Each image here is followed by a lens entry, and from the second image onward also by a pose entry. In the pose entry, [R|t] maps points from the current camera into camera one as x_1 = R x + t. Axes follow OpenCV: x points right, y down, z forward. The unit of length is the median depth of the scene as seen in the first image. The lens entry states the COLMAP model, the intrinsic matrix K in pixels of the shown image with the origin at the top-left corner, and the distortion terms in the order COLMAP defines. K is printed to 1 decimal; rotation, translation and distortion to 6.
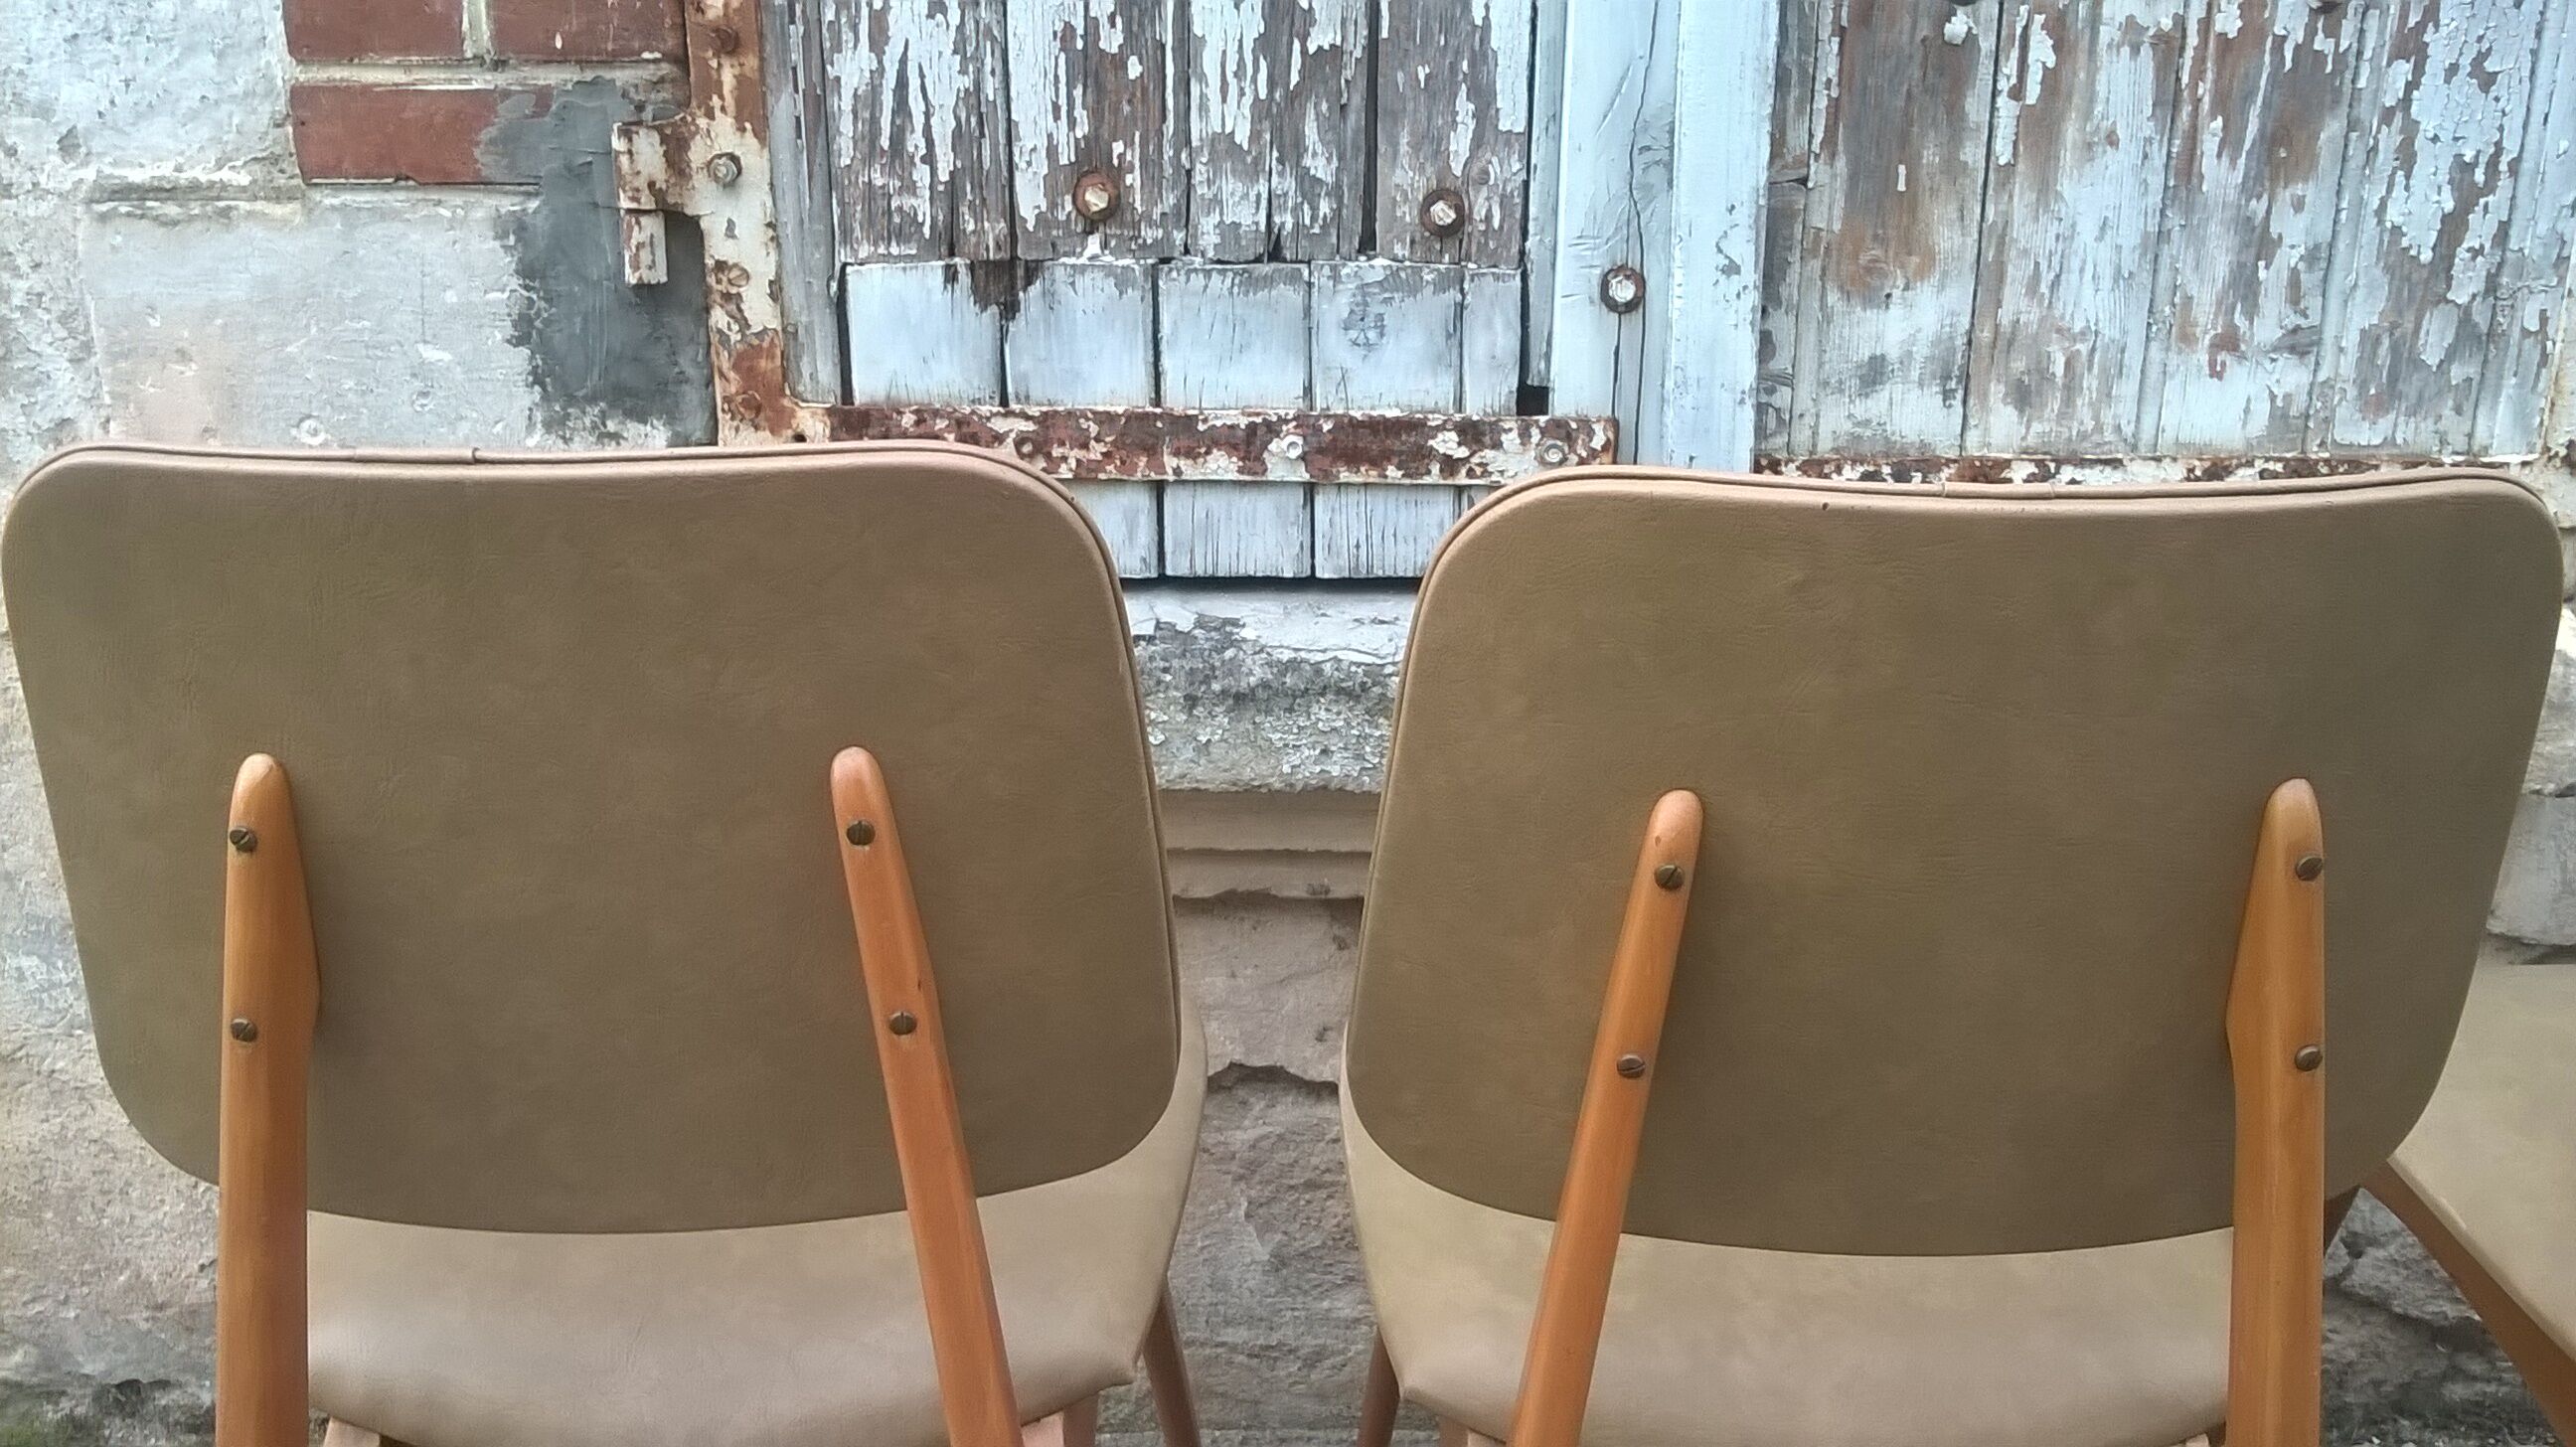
lens RADIAL K [[2262.1, 0, 1299.1], [0, 2262.1, 691.2], [0, 0, 1]] dist [0.036693, -0.164471]
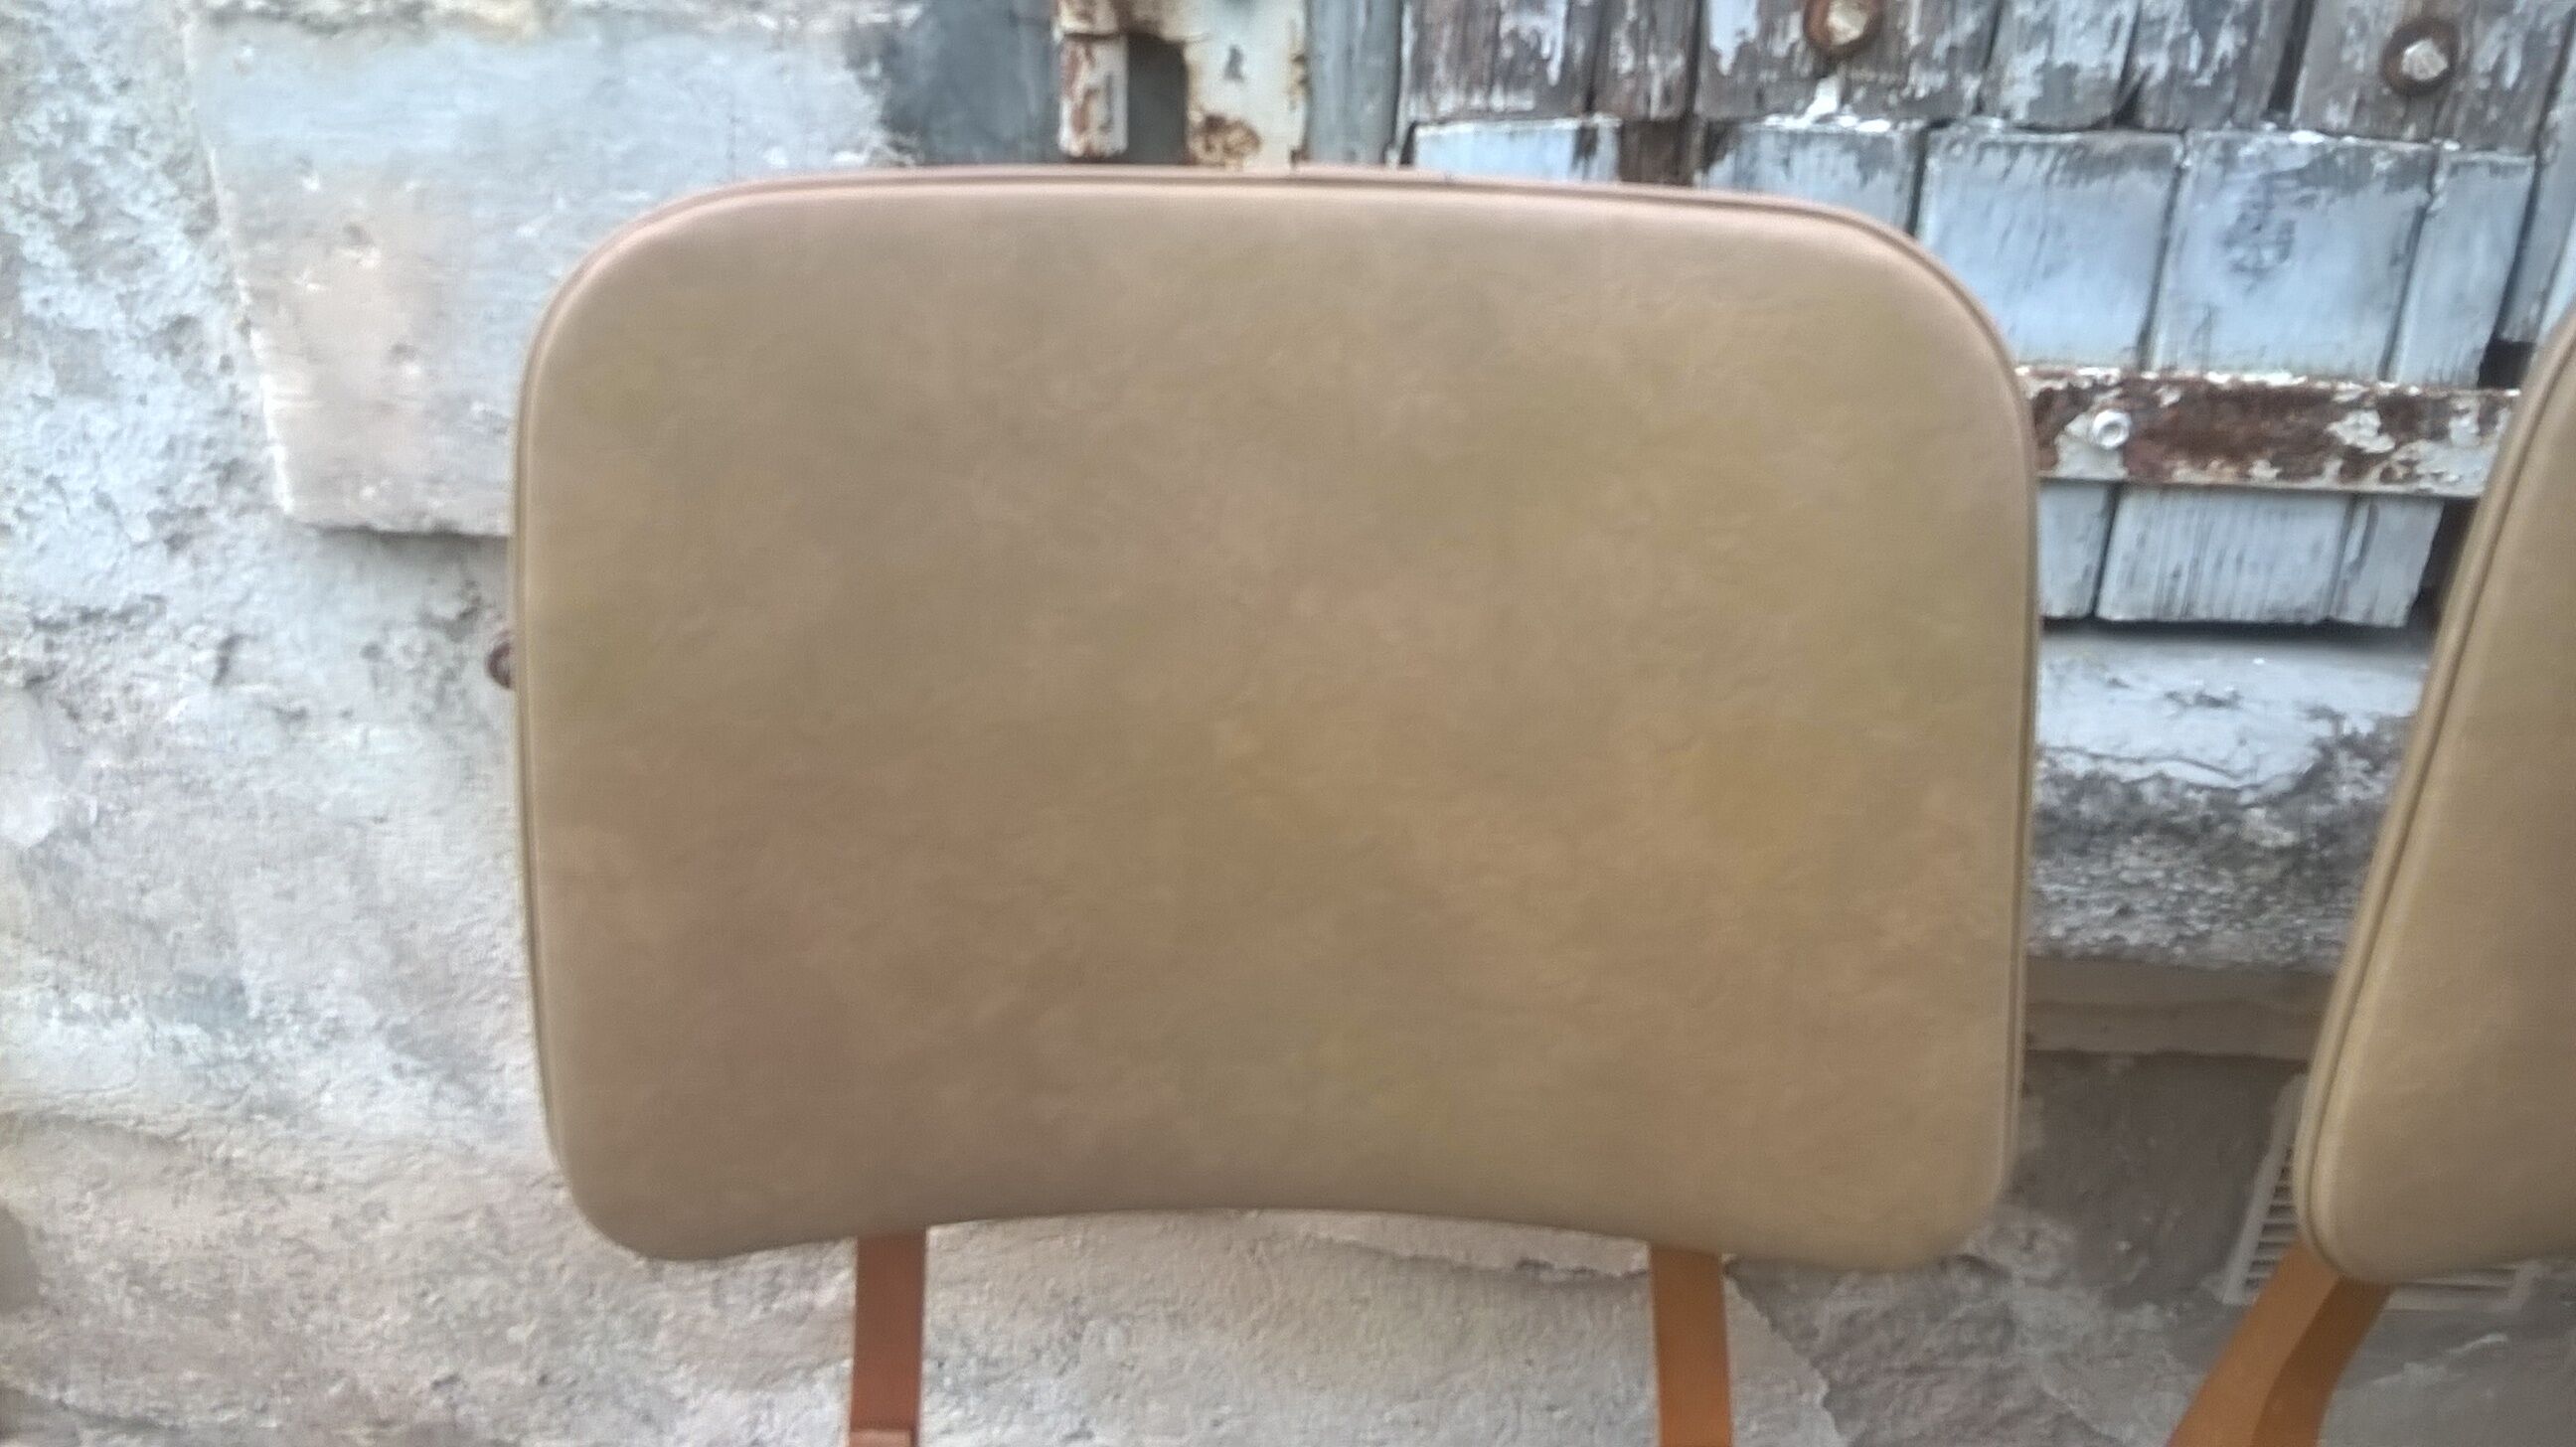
lens RADIAL K [[2262.1, 0, 1296.7], [0, 2262.1, 714.3], [0, 0, 1]] dist [0.036693, -0.164471]
pose [[0.997606, 0.036919, -0.058470, -0.189387], [-0.025037, 0.981024, 0.192265, -0.147904], [0.064459, -0.190341, 0.979600, 0.368884]]
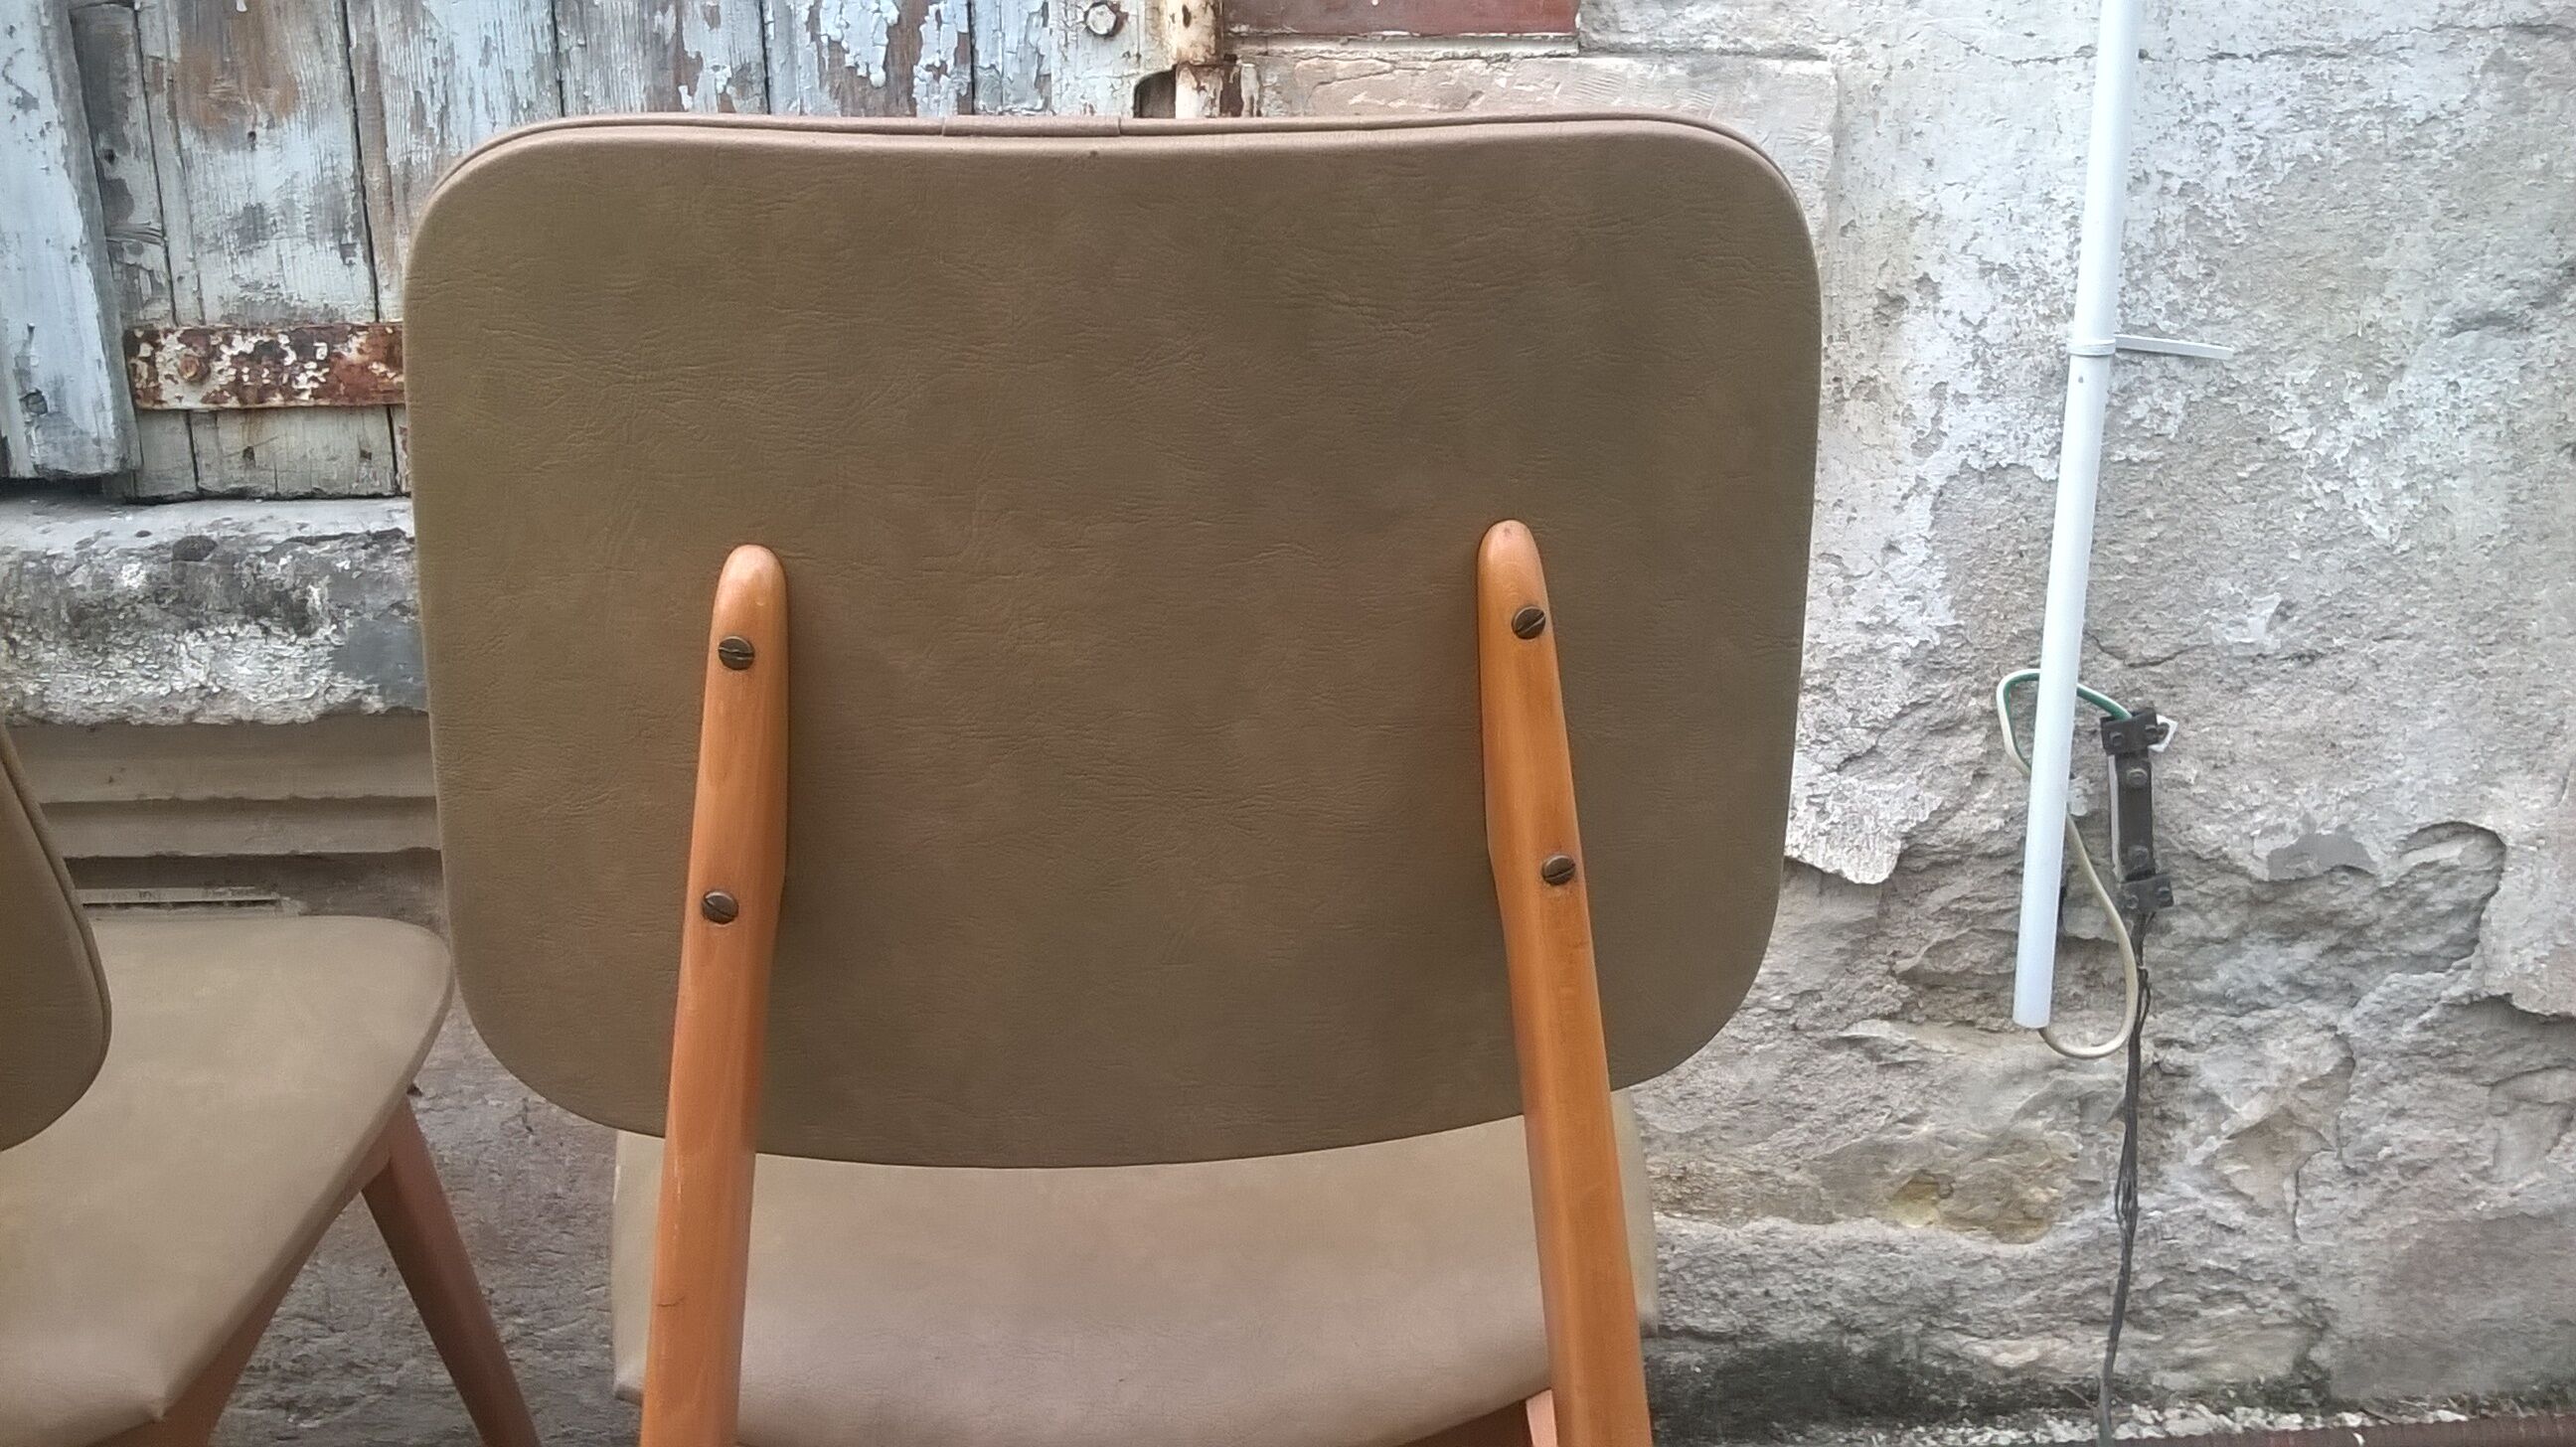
lens RADIAL K [[2287.7, 0, 1320.0], [0, 2287.7, 714.7], [0, 0, 1]] dist [-0.005737, -0.079864]
pose [[0.997964, -0.022678, 0.059617, 0.611577], [0.023680, 0.999589, -0.016166, 0.069059], [-0.059226, 0.017545, 0.998090, 0.123273]]
